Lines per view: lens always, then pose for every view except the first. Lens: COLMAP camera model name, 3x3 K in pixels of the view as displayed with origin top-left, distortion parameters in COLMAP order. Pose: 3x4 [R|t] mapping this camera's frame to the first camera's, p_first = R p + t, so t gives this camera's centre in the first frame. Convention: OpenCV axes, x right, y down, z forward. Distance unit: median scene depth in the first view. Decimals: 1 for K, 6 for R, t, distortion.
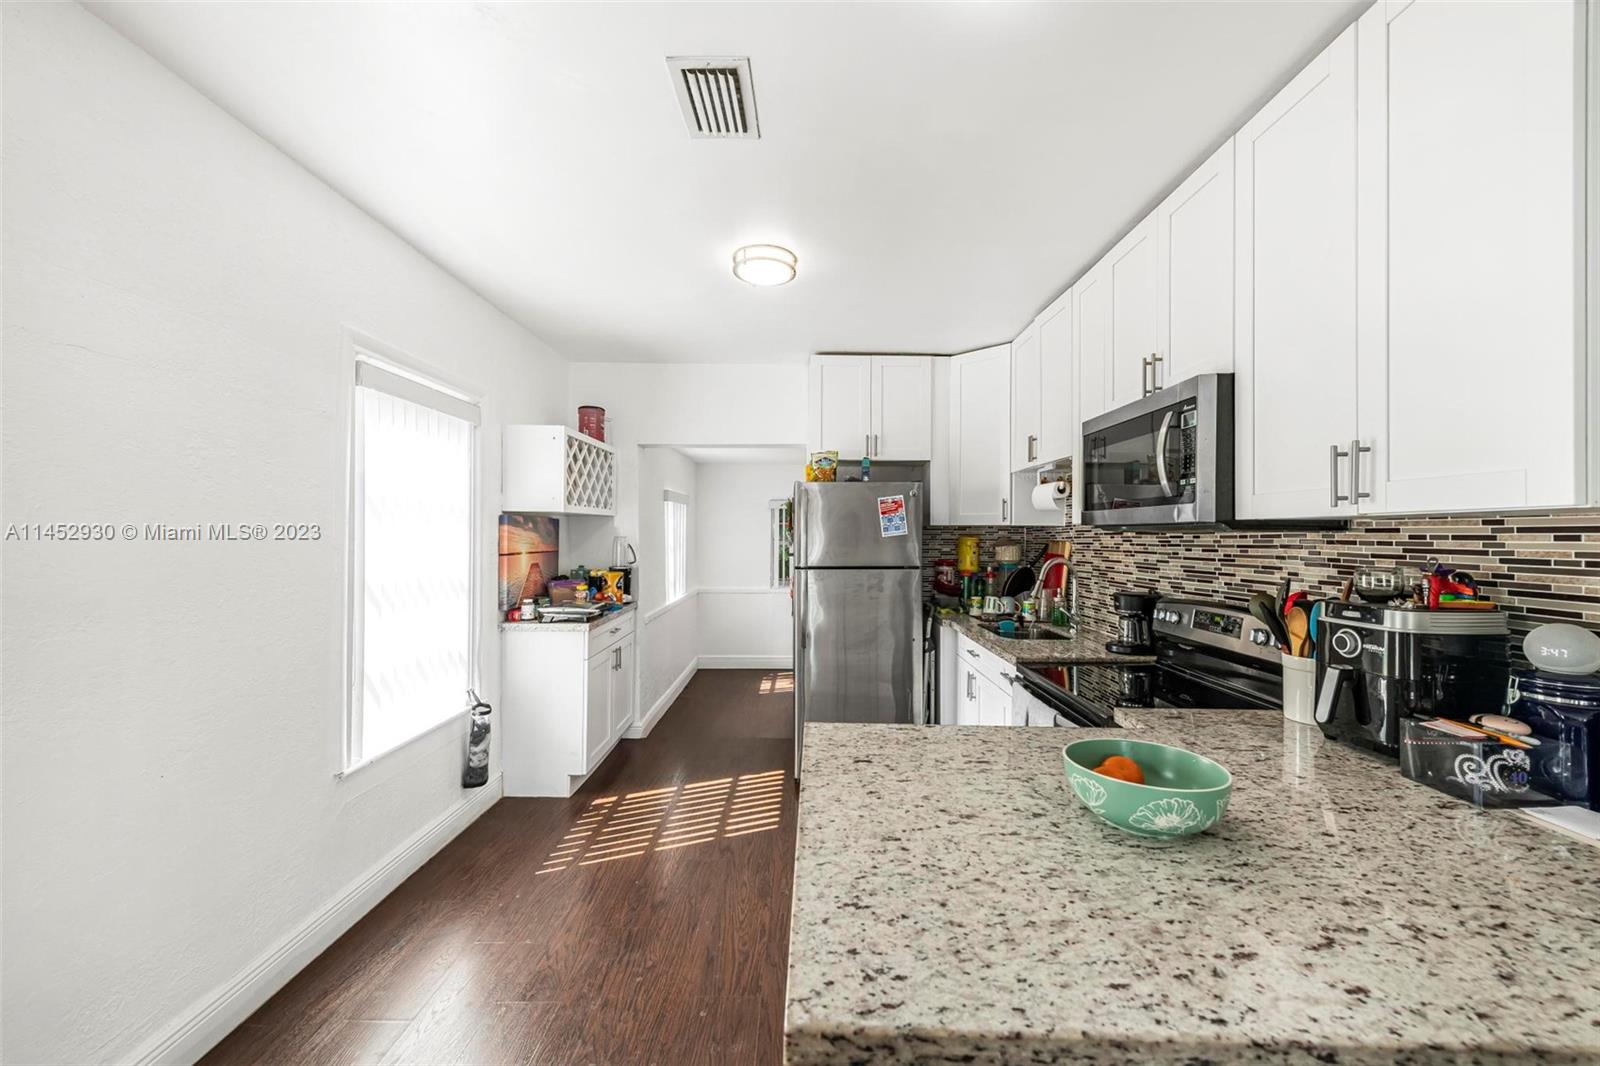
lens RADIAL K [[636.2, 0, 806.4], [0, 636.2, 536.7], [0, 0, 1]] dist [0.011655, -0.003293]
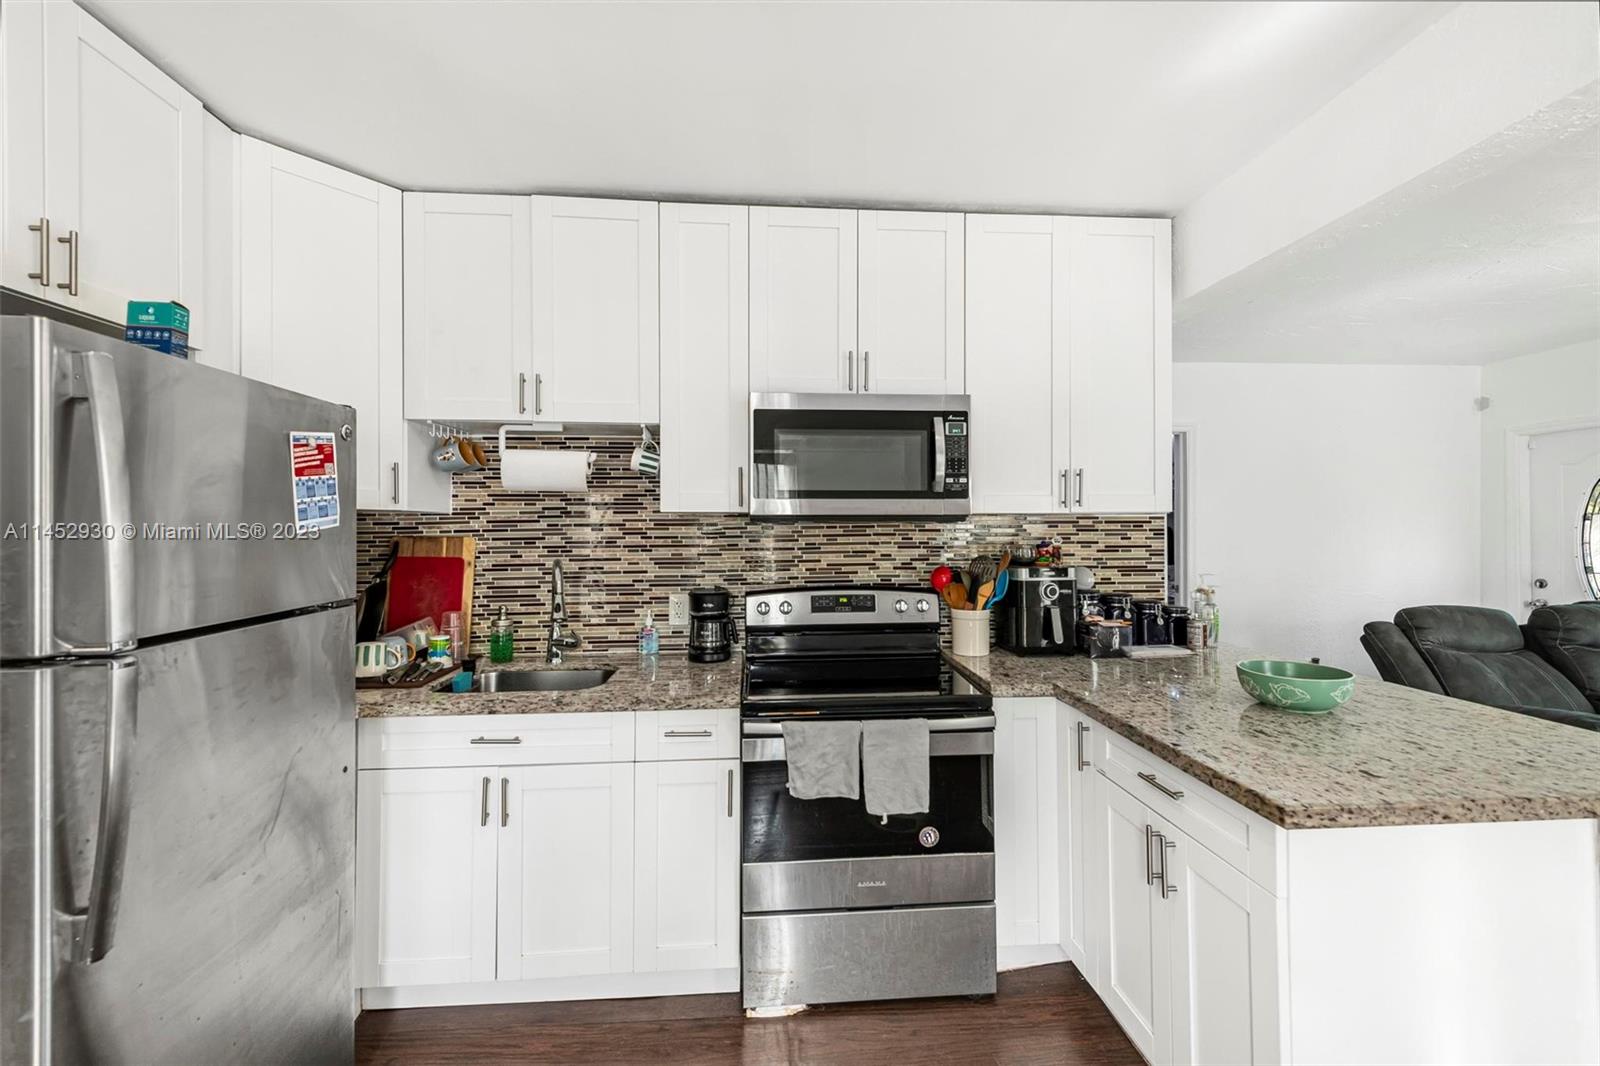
lens RADIAL K [[636.2, 0, 805.1], [0, 636.2, 513.7], [0, 0, 1]] dist [0.011655, -0.003293]
pose [[-0.104231, 0.015815, 0.994427, -0.401177], [0.005895, 0.999866, -0.015284, -0.005795], [-0.994536, 0.004269, -0.104310, 1.019050]]
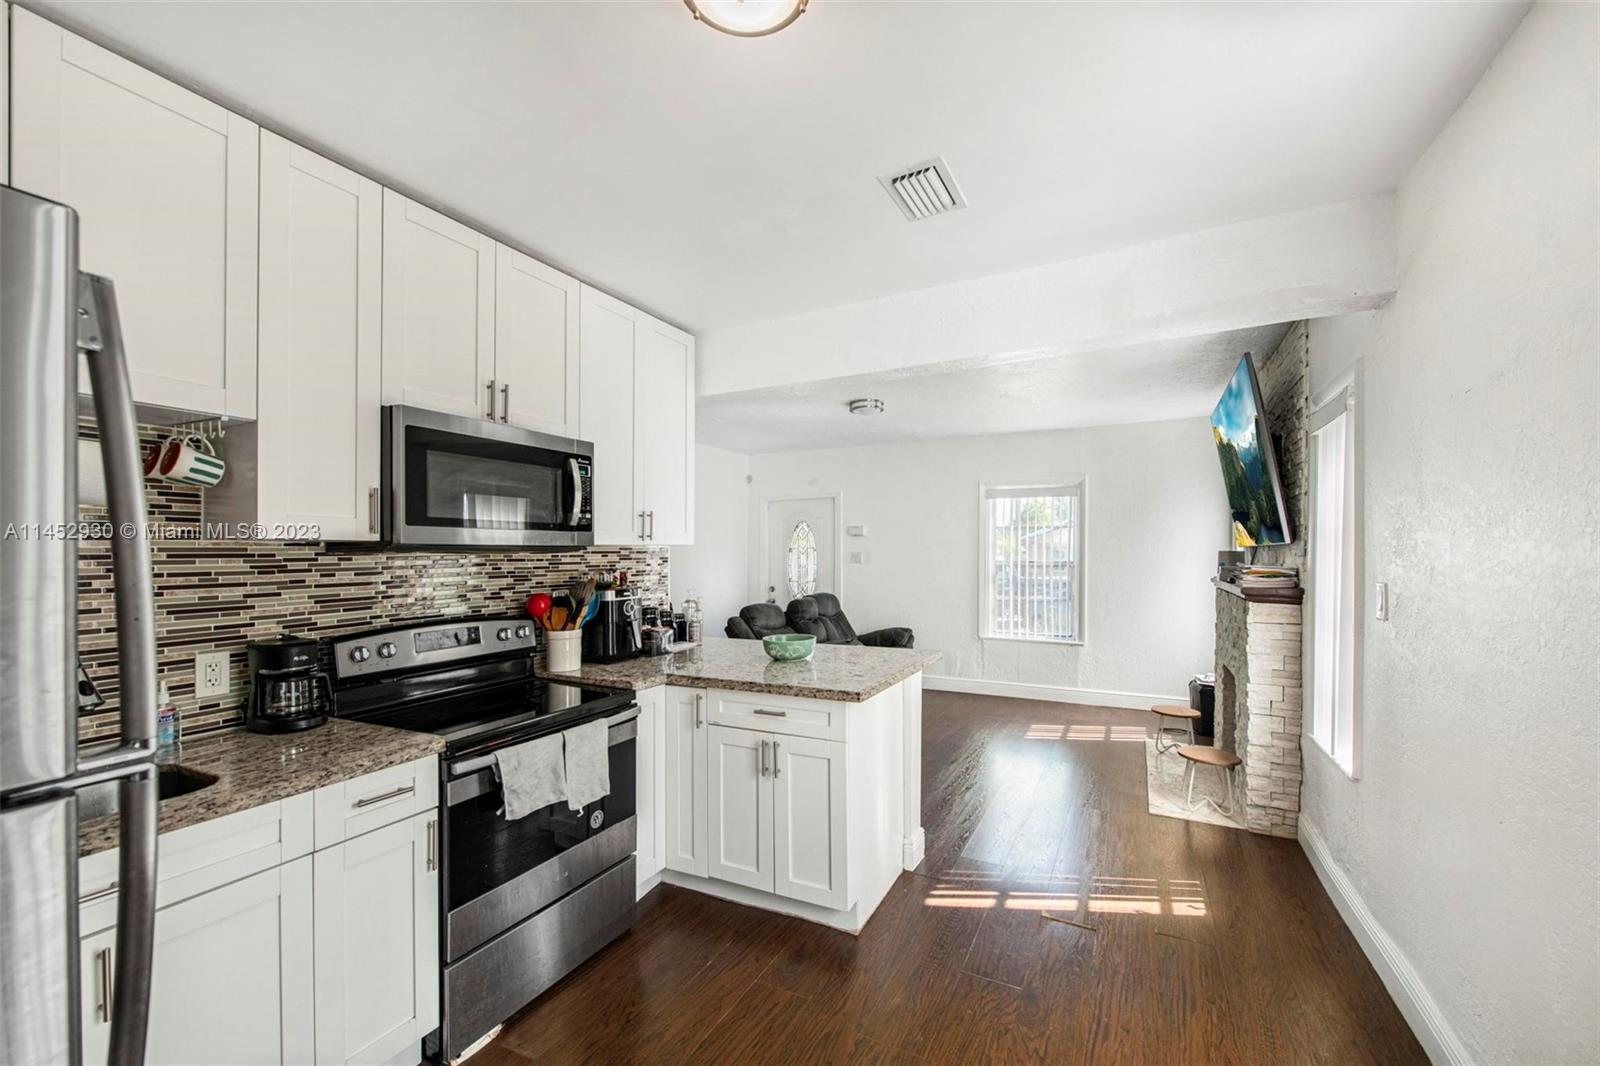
lens RADIAL K [[636.2, 0, 827.5], [0, 636.2, 554.6], [0, 0, 1]] dist [0.011655, -0.003293]
pose [[-0.910932, 0.003592, 0.412540, -0.319959], [0.006925, 0.999954, 0.006586, -0.006547], [-0.412498, 0.008856, -0.910916, 1.471888]]
